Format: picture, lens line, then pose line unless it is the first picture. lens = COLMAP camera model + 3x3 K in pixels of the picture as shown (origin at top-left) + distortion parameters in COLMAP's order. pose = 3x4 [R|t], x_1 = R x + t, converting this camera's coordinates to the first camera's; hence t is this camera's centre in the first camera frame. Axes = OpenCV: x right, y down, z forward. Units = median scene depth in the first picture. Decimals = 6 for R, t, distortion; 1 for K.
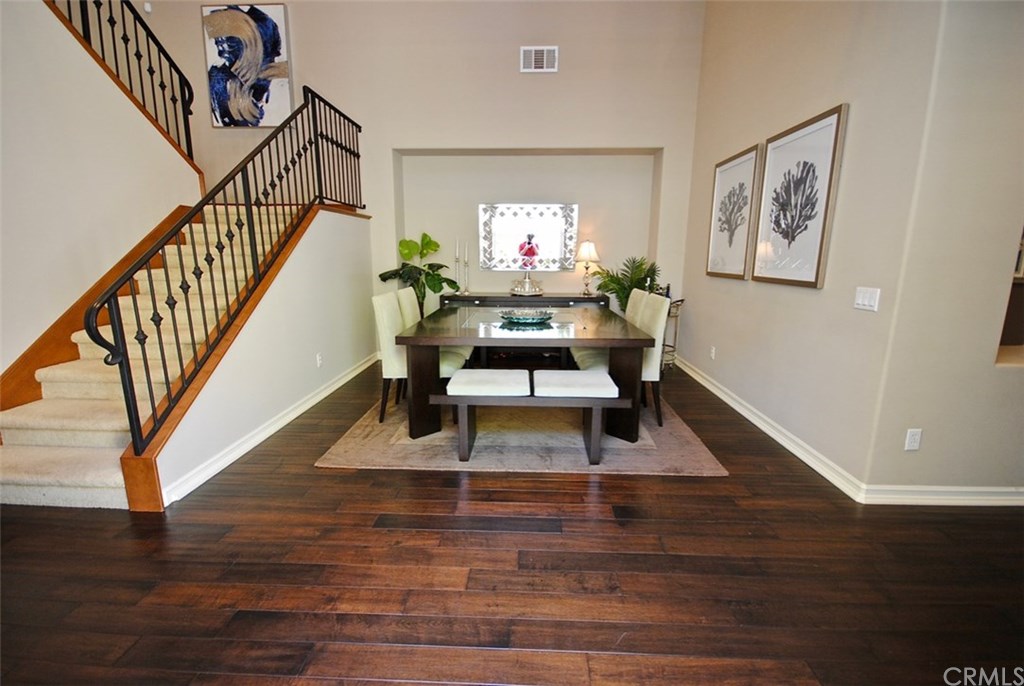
lens RADIAL K [[451.2, 0, 519.0], [0, 451.2, 342.4], [0, 0, 1]] dist [0.008392, -0.007608]
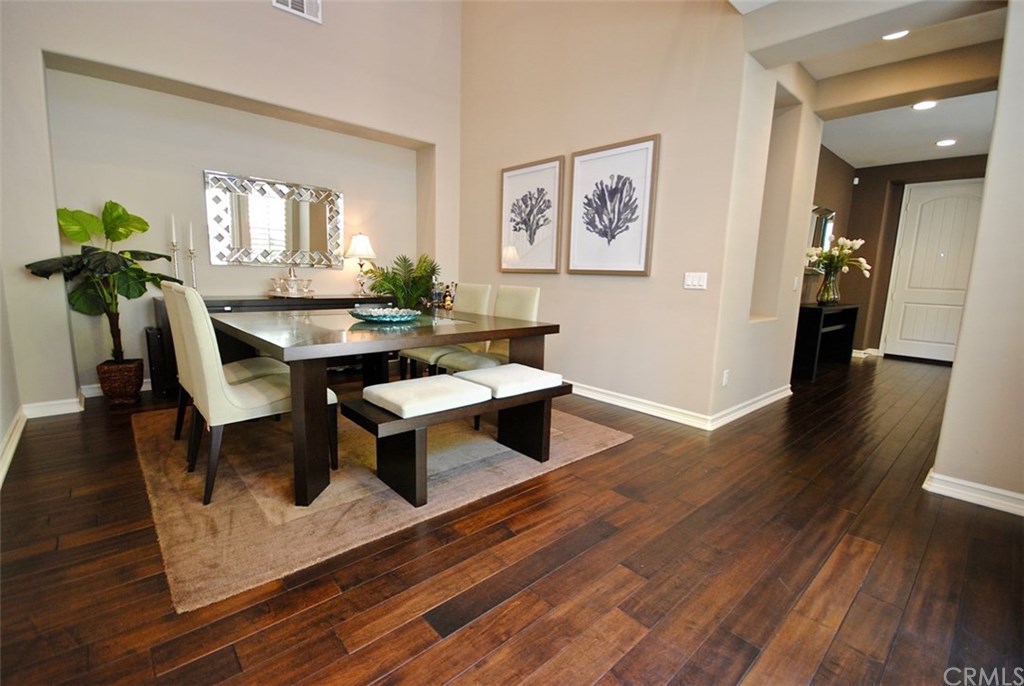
lens RADIAL K [[451.2, 0, 513.8], [0, 451.2, 342.8], [0, 0, 1]] dist [0.008392, -0.007608]
pose [[0.716381, -0.090331, 0.691837, -0.463383], [0.110672, 0.993741, 0.015152, 0.006034], [-0.688876, 0.065713, 0.721894, 0.327969]]
